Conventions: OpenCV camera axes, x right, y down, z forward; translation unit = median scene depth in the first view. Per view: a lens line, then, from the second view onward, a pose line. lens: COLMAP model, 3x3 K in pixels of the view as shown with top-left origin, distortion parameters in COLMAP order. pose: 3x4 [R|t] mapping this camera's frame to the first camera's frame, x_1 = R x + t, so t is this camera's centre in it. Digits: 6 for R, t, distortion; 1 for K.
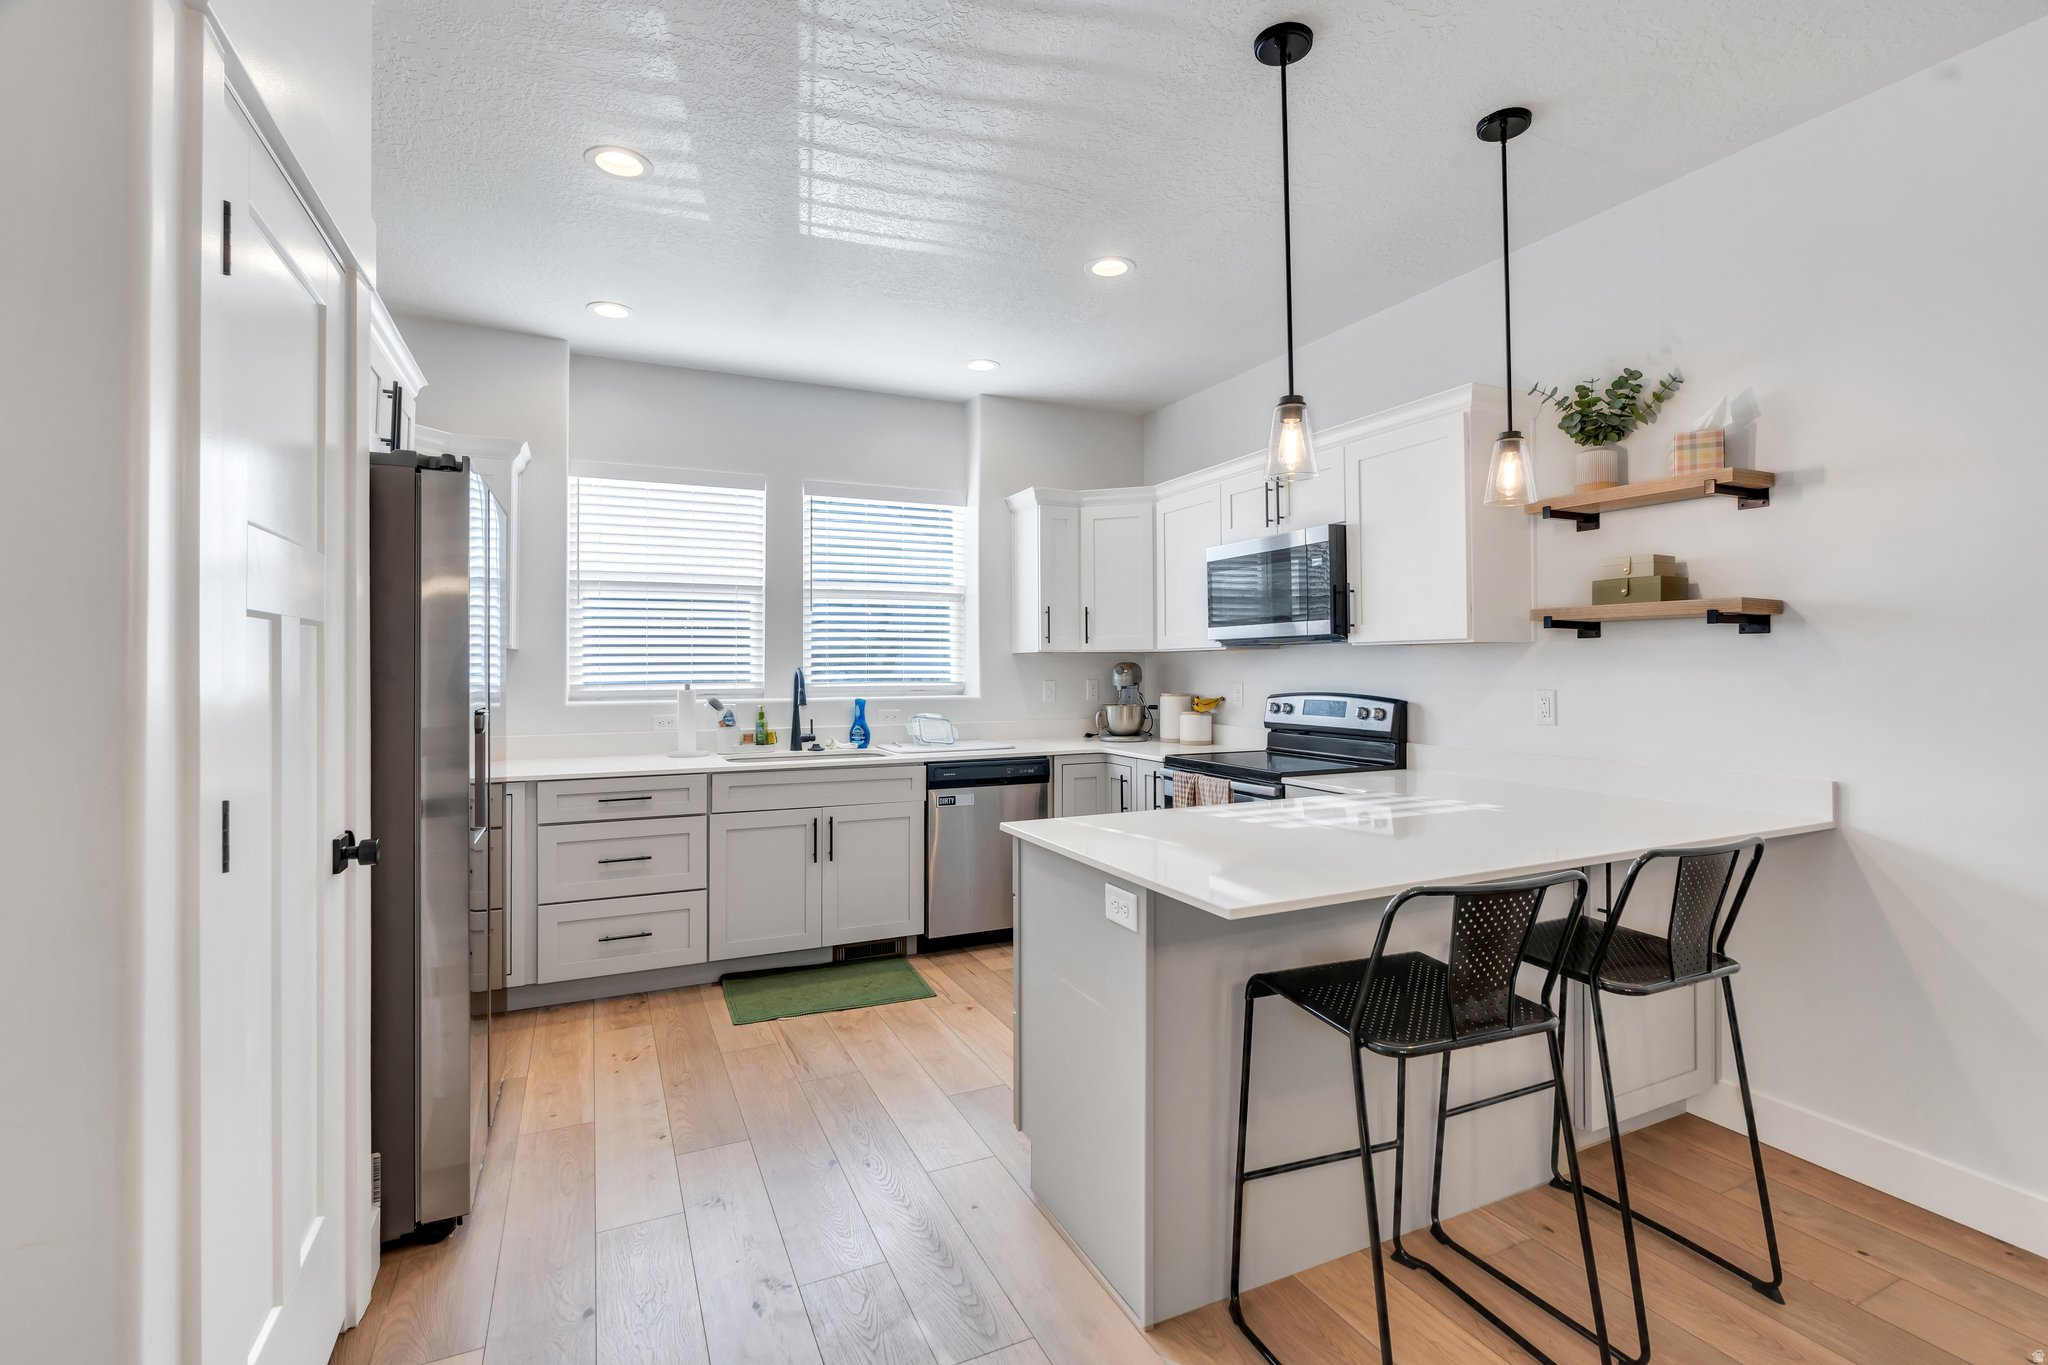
lens RADIAL K [[927.4, 0, 1021.7], [0, 927.4, 658.6], [0, 0, 1]] dist [-0.008226, 0.002821]
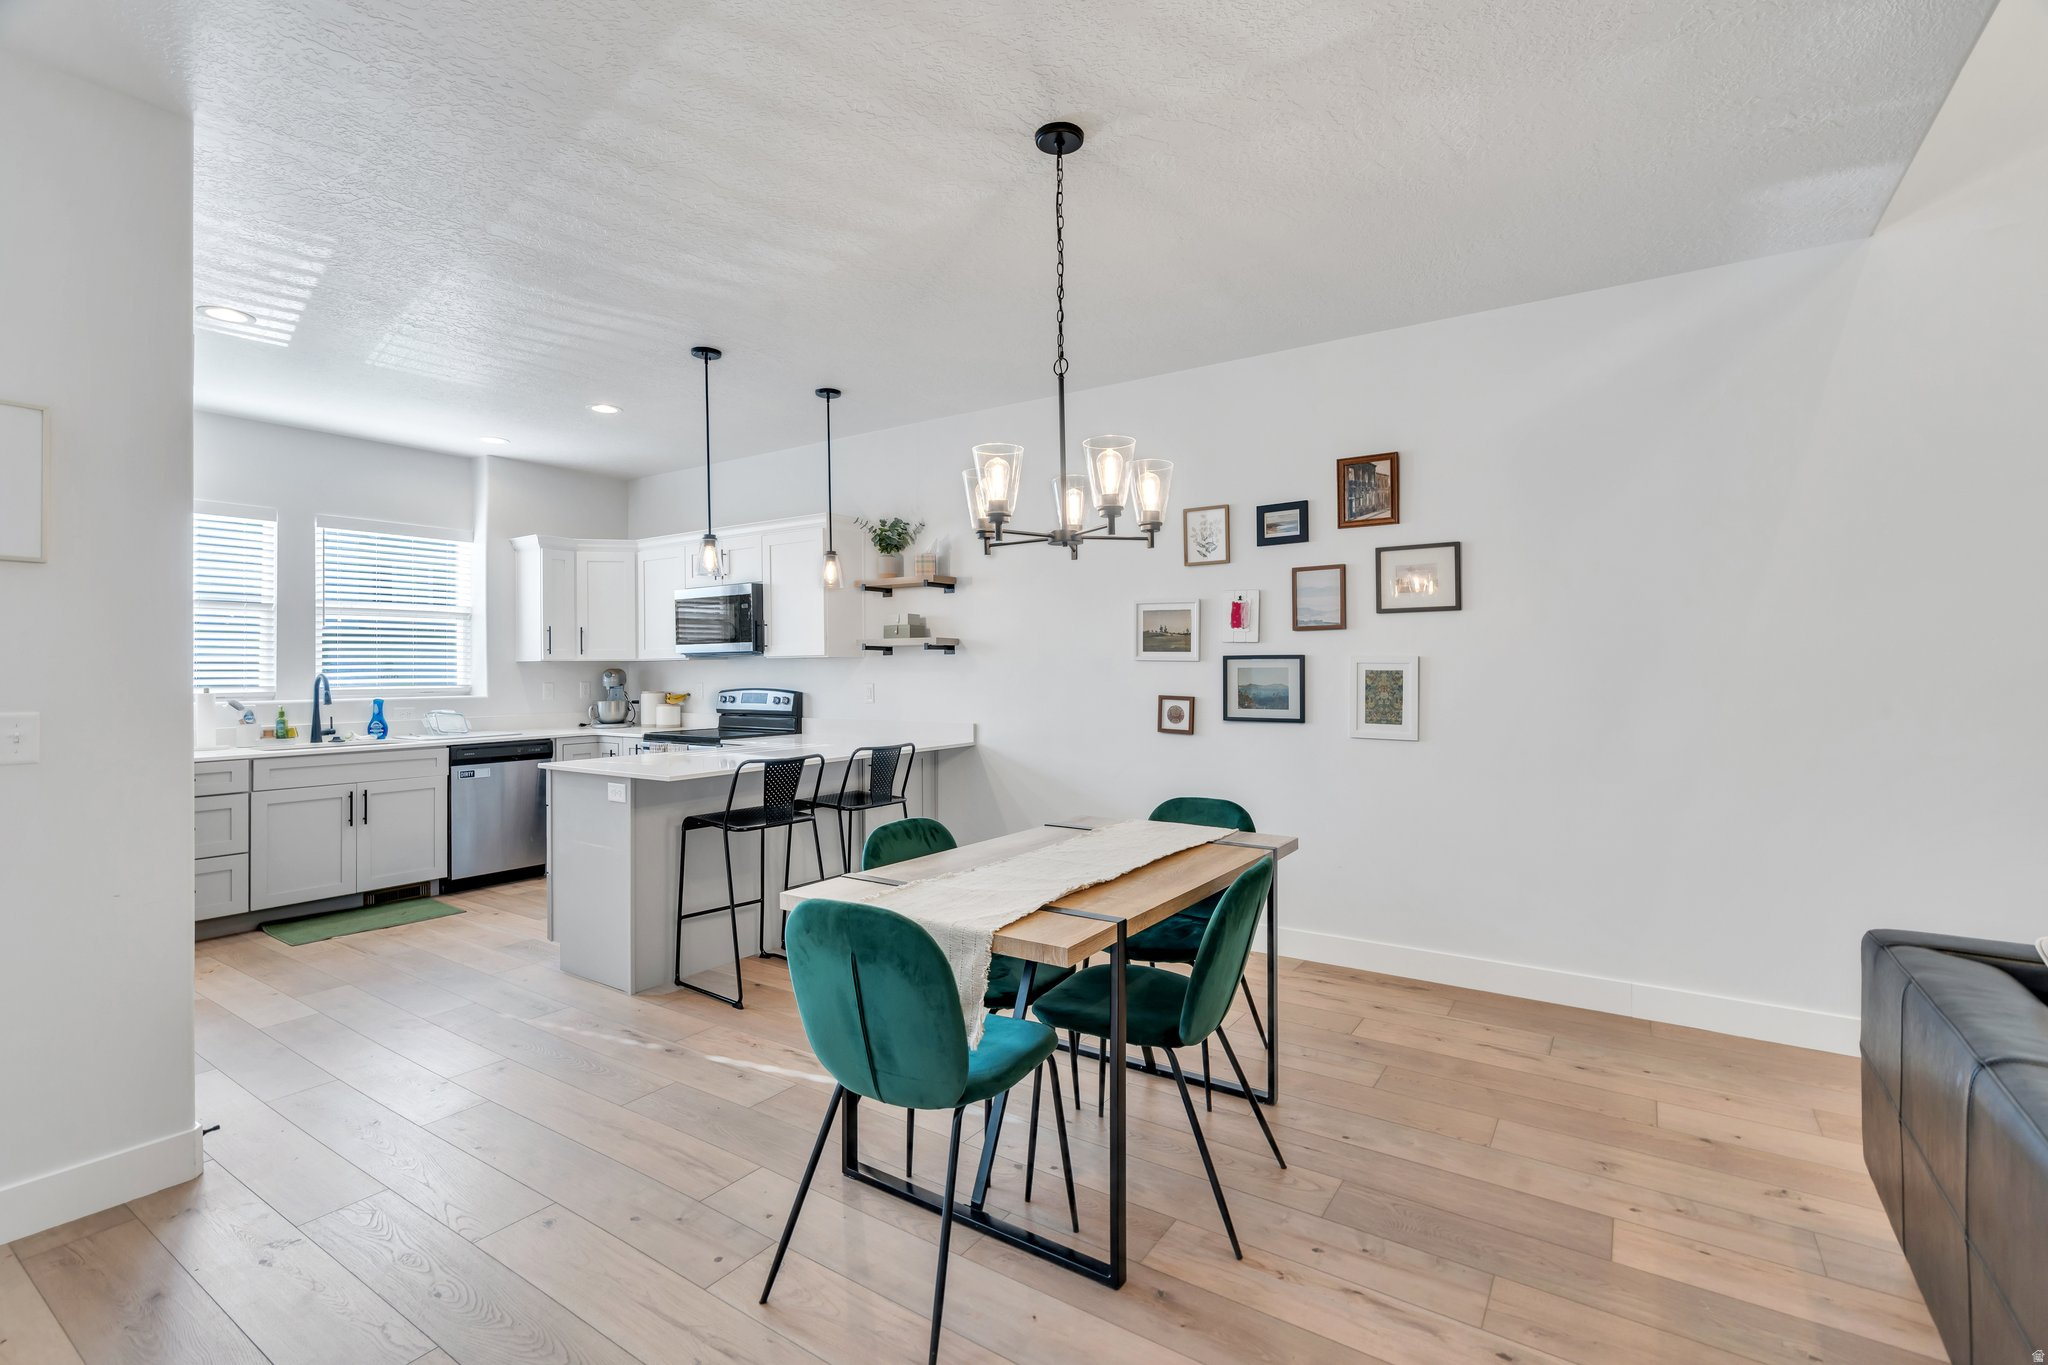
lens RADIAL K [[927.4, 0, 1036.2], [0, 927.4, 665.2], [0, 0, 1]] dist [-0.008226, 0.002821]
pose [[0.854059, -0.000152, 0.520175, -0.075471], [-0.000883, 0.999998, 0.001743, -0.004673], [-0.520175, -0.001948, 0.854058, -0.558189]]
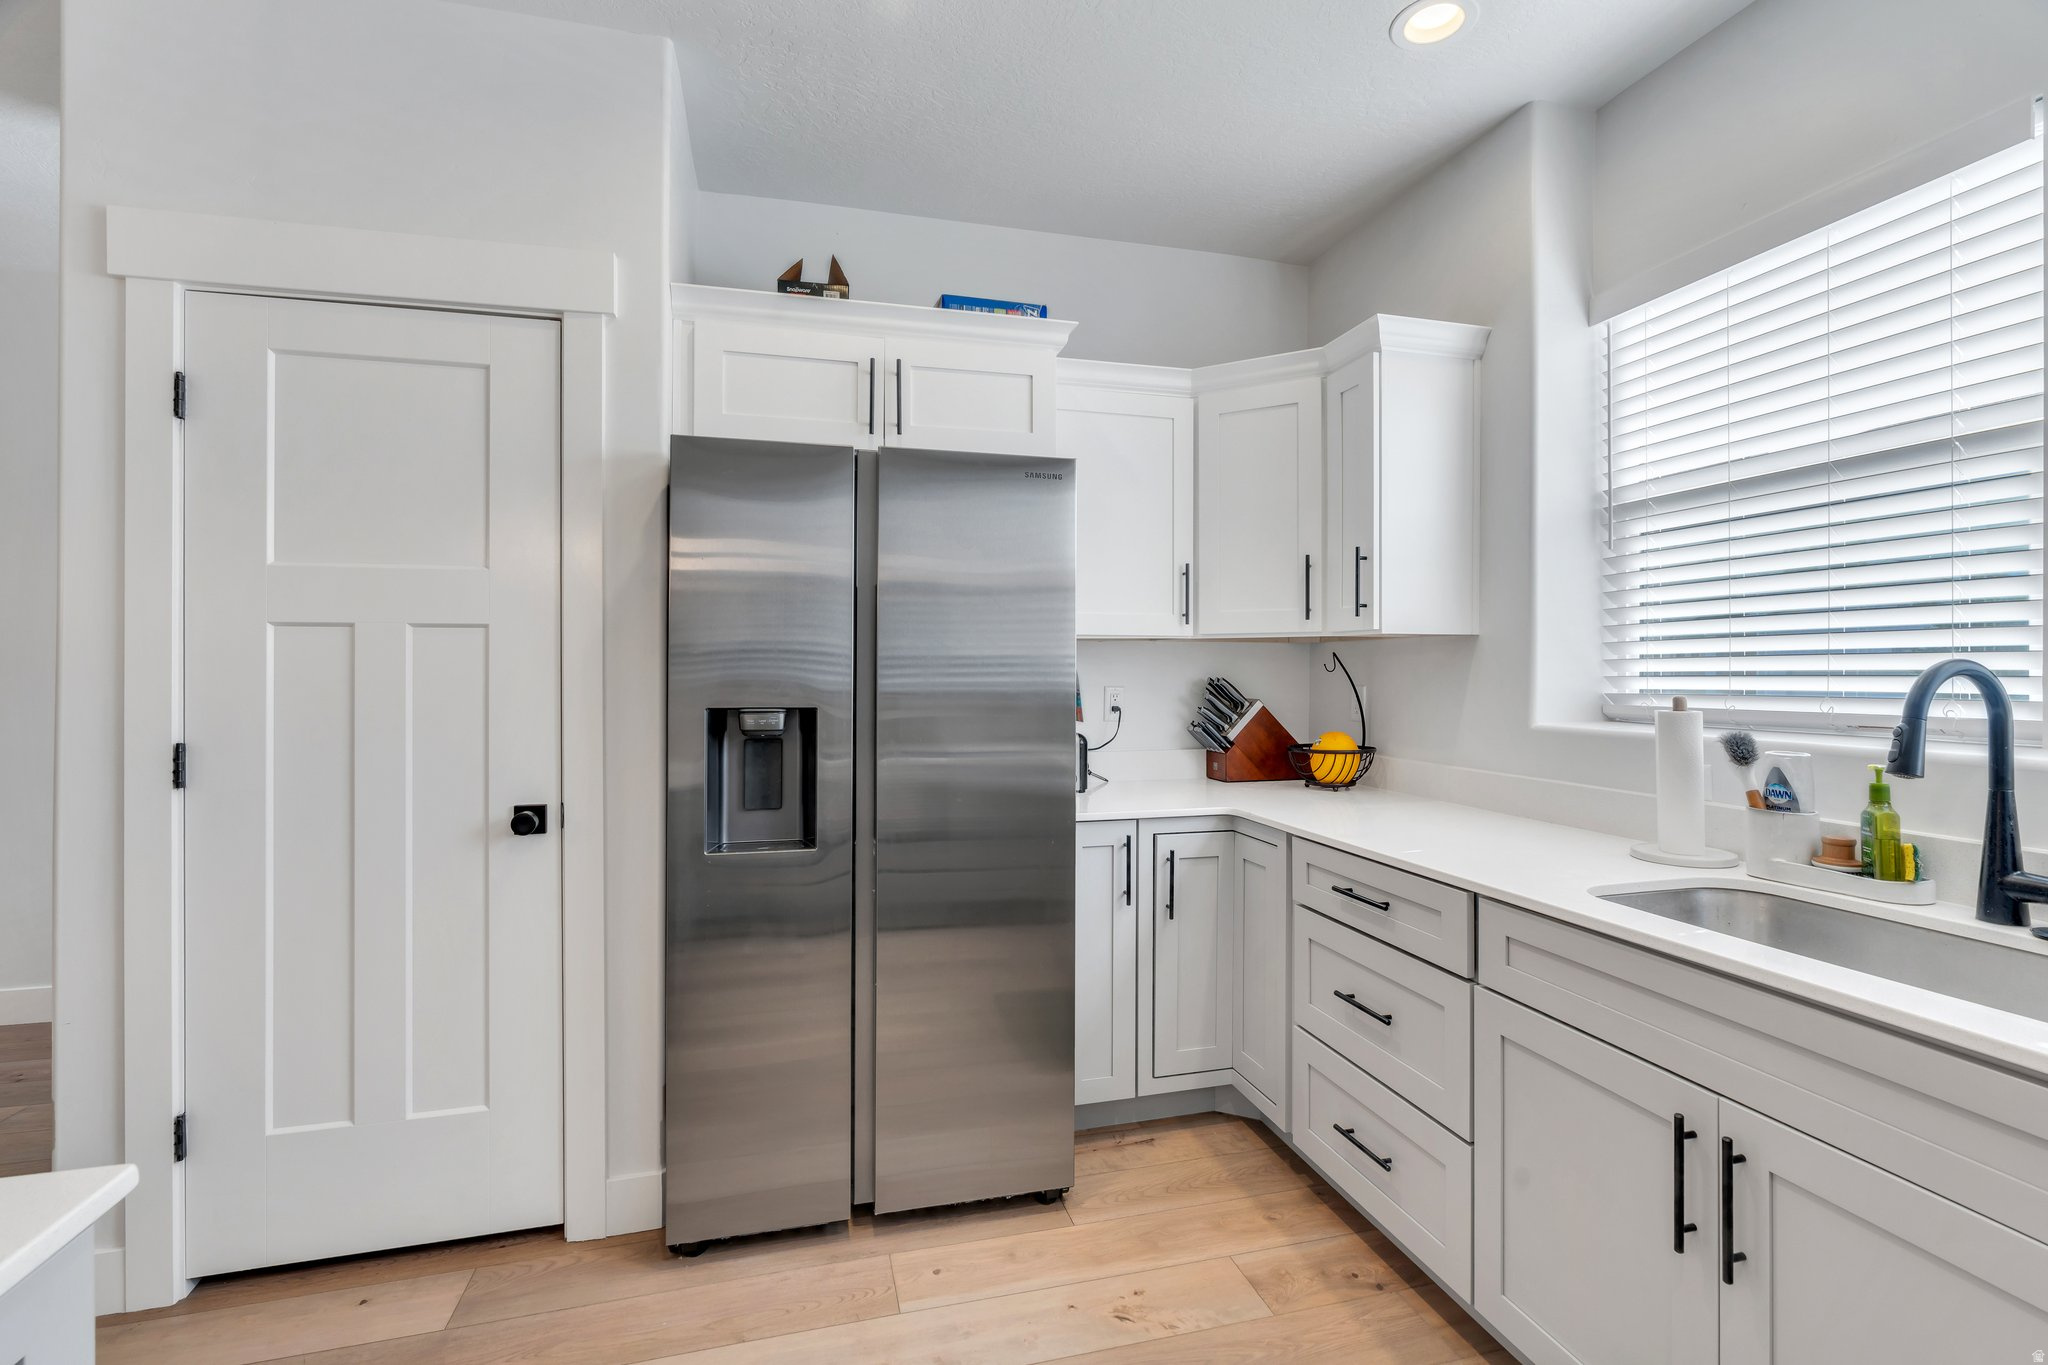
lens RADIAL K [[927.4, 0, 1041.8], [0, 927.4, 665.3], [0, 0, 1]] dist [-0.008226, 0.002821]
pose [[-0.172513, -0.003794, -0.985000, 0.134368], [0.007606, 0.999958, -0.005184, 0.012356], [0.984978, -0.008387, -0.172477, 0.803953]]
